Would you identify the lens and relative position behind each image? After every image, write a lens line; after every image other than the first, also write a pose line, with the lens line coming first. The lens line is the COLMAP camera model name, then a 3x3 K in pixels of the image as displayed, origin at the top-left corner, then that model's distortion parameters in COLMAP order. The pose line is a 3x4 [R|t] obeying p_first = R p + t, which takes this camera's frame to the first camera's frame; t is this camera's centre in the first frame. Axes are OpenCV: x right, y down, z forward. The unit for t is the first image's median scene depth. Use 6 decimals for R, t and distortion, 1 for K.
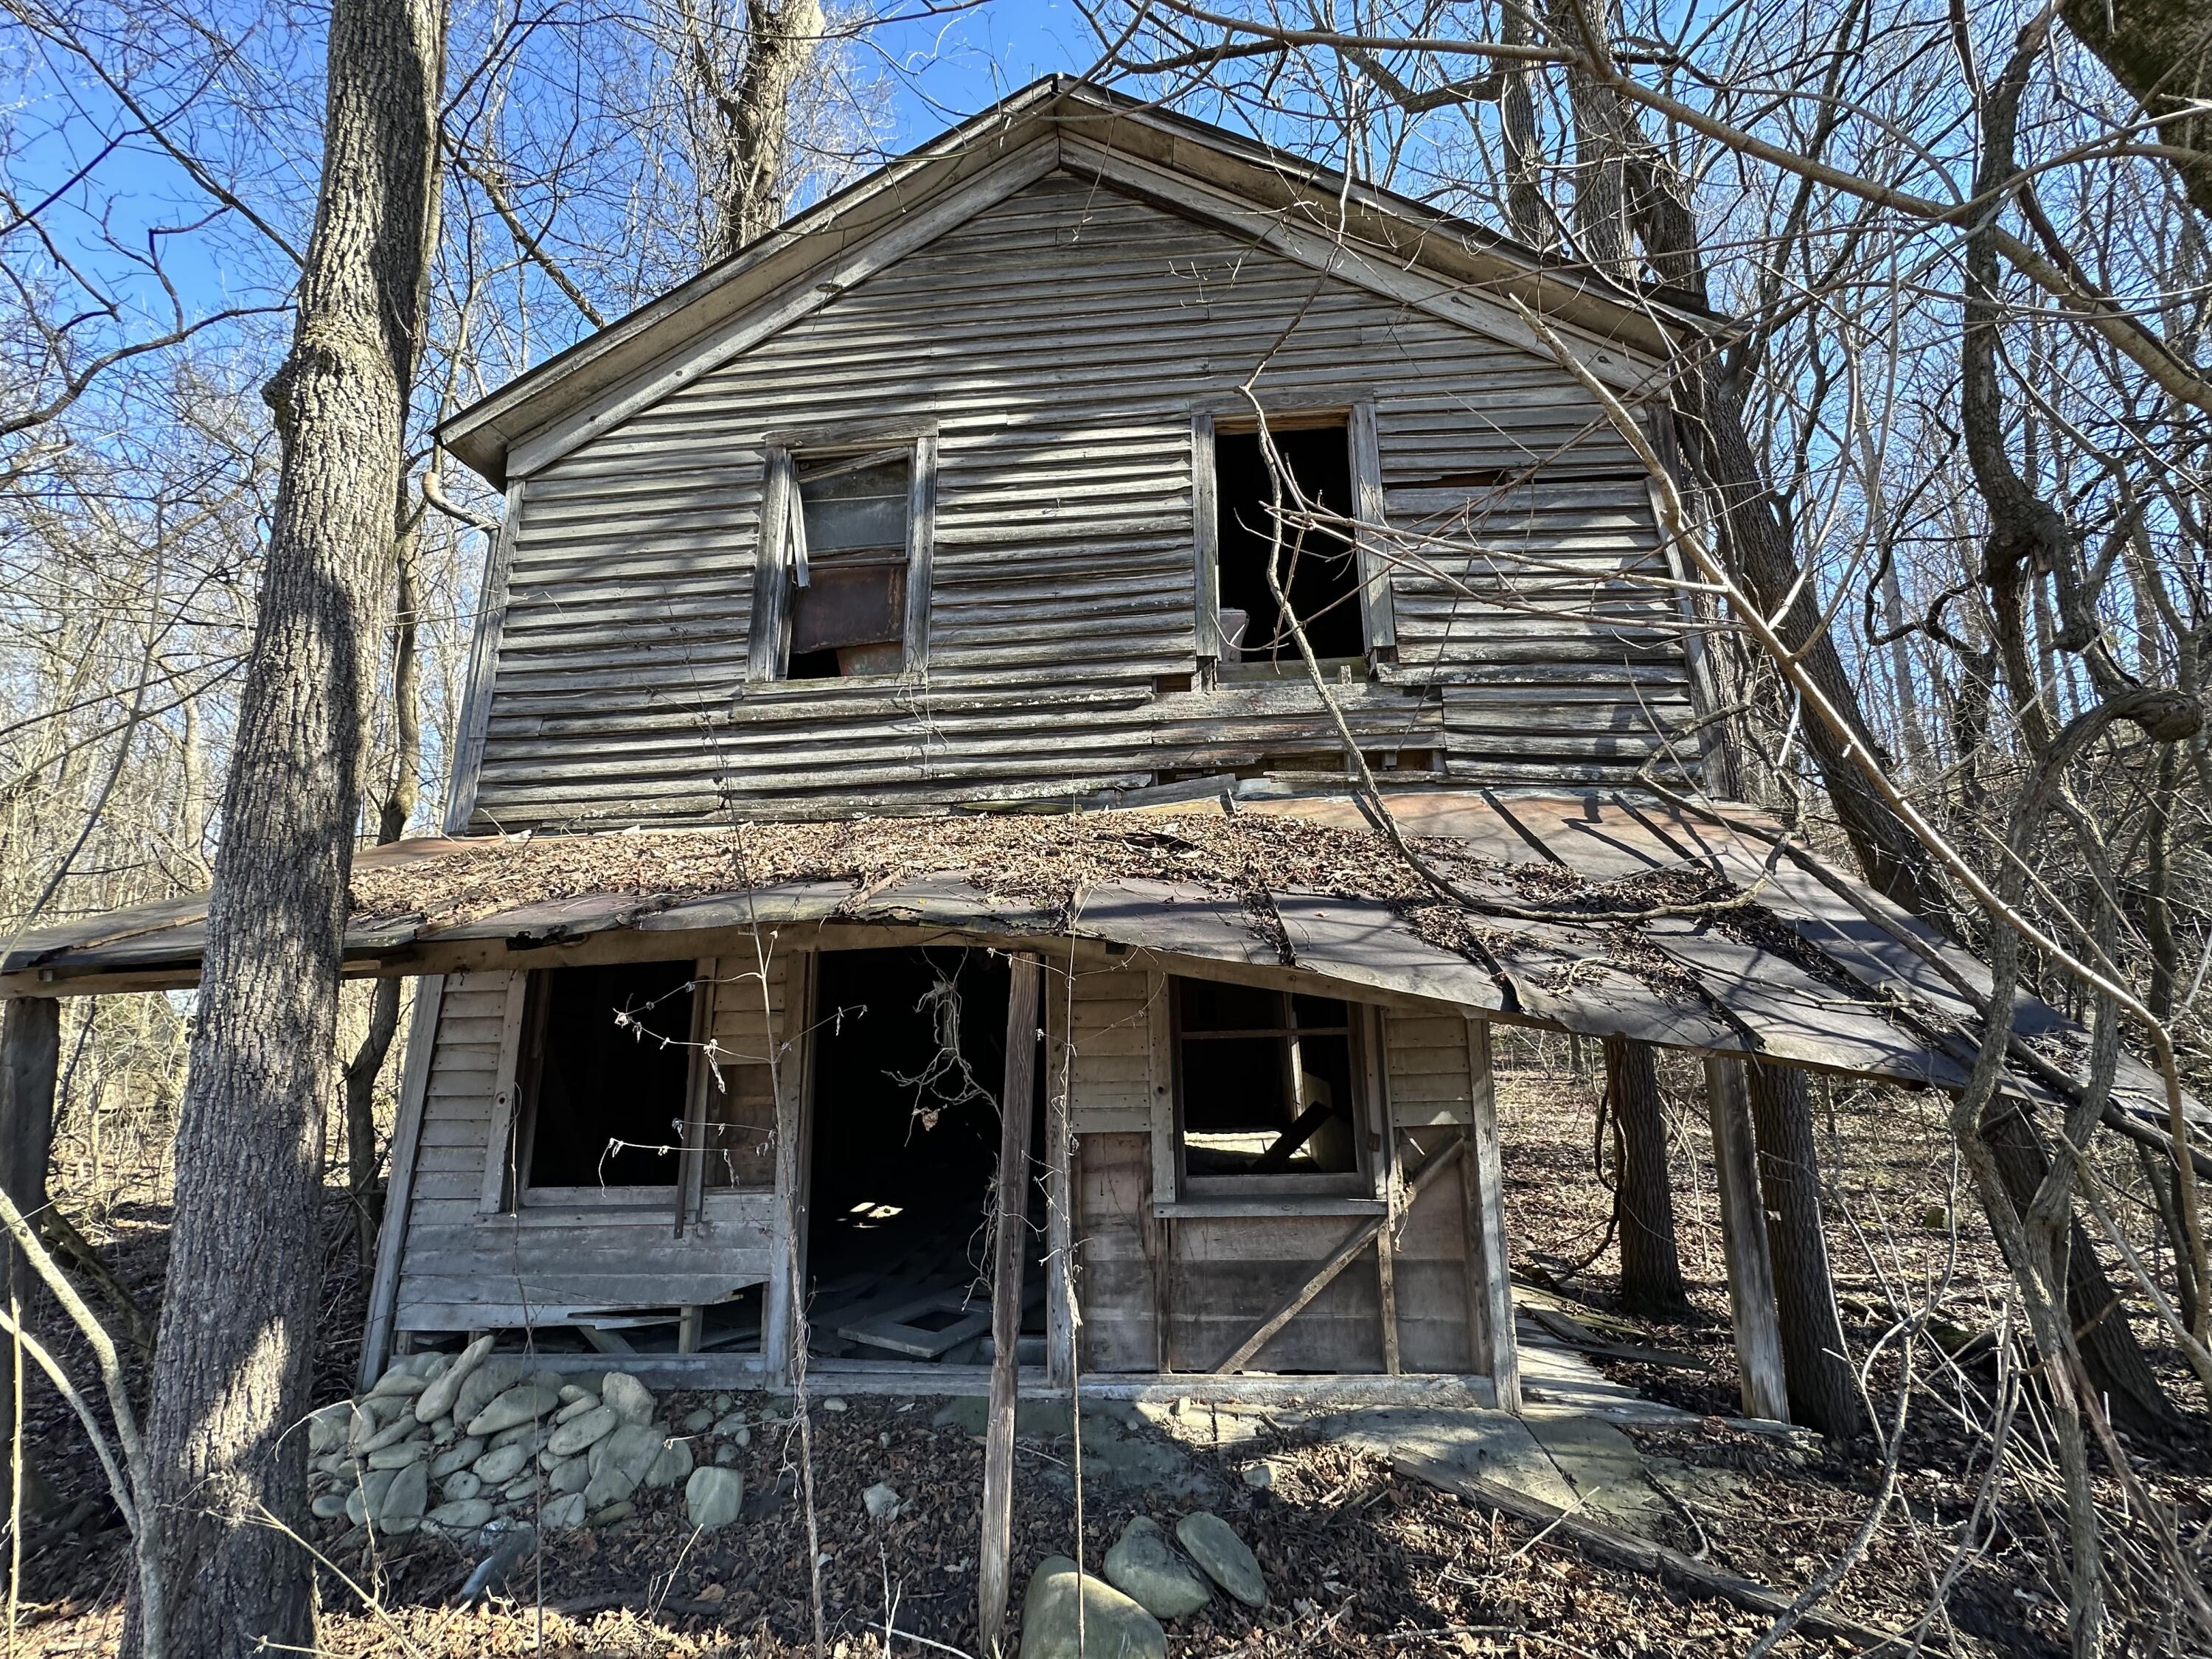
lens RADIAL K [[883.5, 0, 1106.0], [0, 883.5, 829.5], [0, 0, 1]] dist [0.000507, 0.000142]
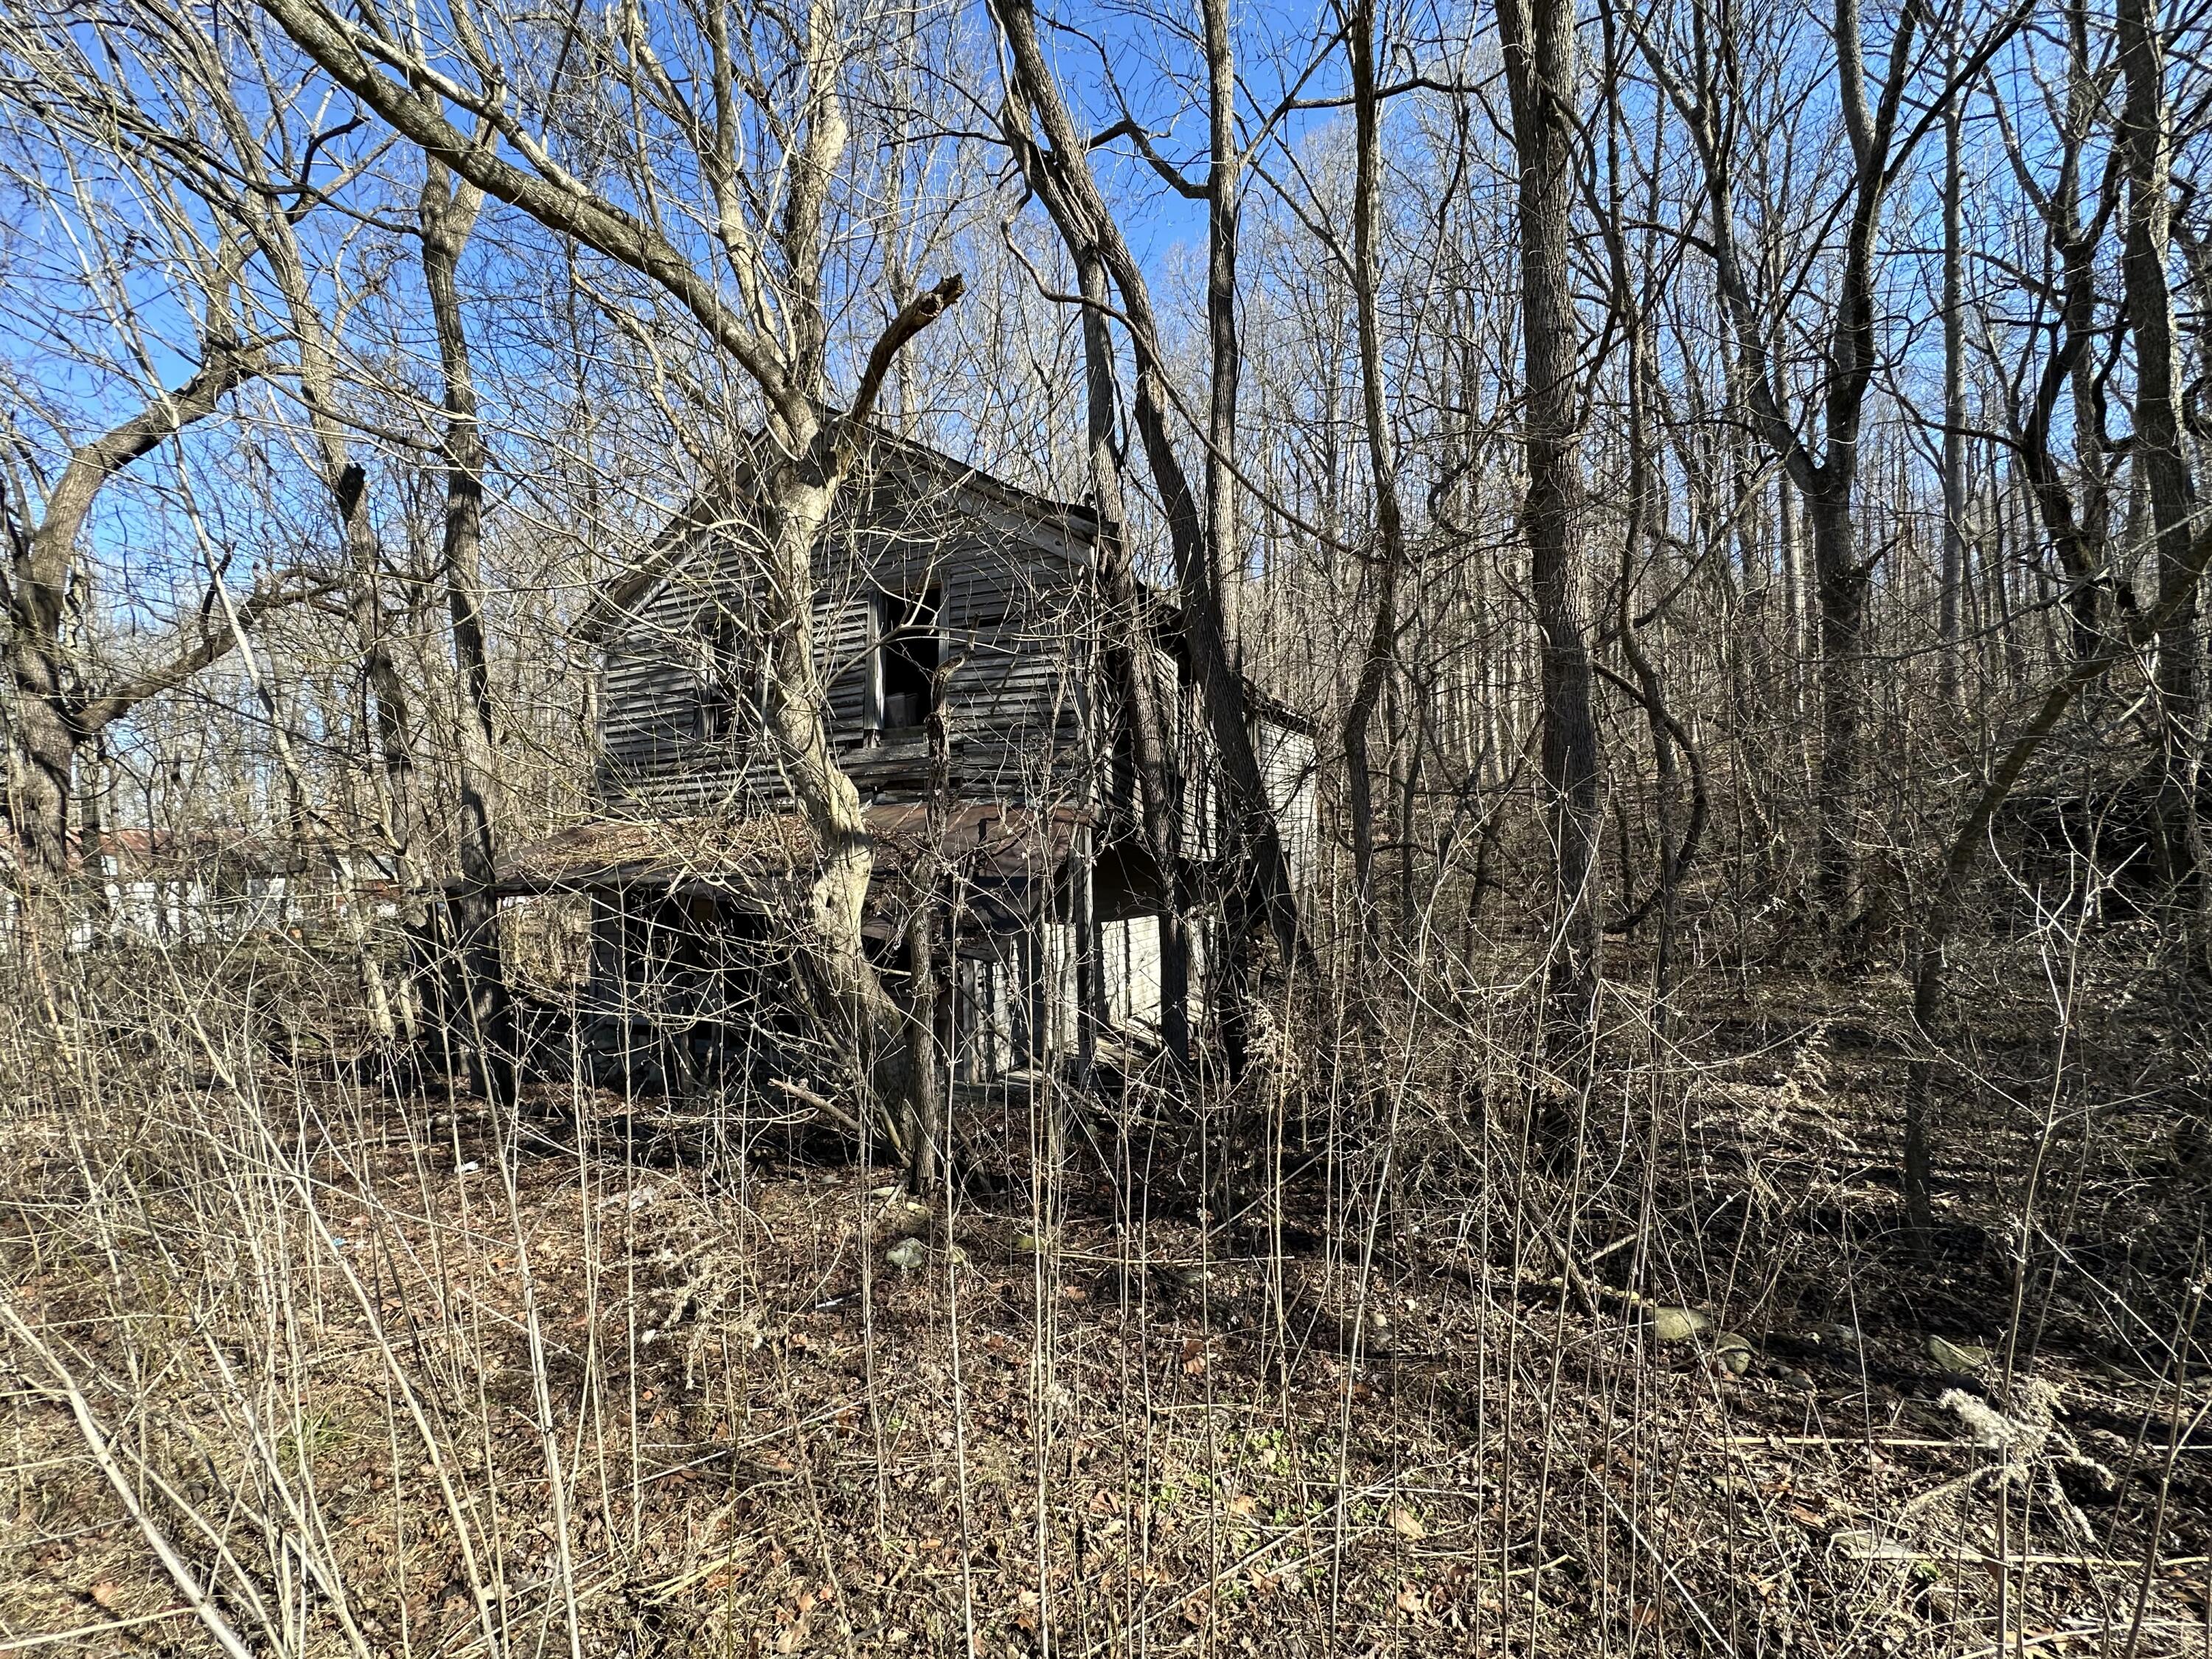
lens RADIAL K [[883.5, 0, 1106.0], [0, 883.5, 829.5], [0, 0, 1]] dist [0.000507, 0.000142]
pose [[0.947106, -0.014621, -0.320587, 1.192814], [0.067122, 0.985892, 0.153333, -0.231459], [0.313823, -0.166741, 0.934726, -0.689999]]
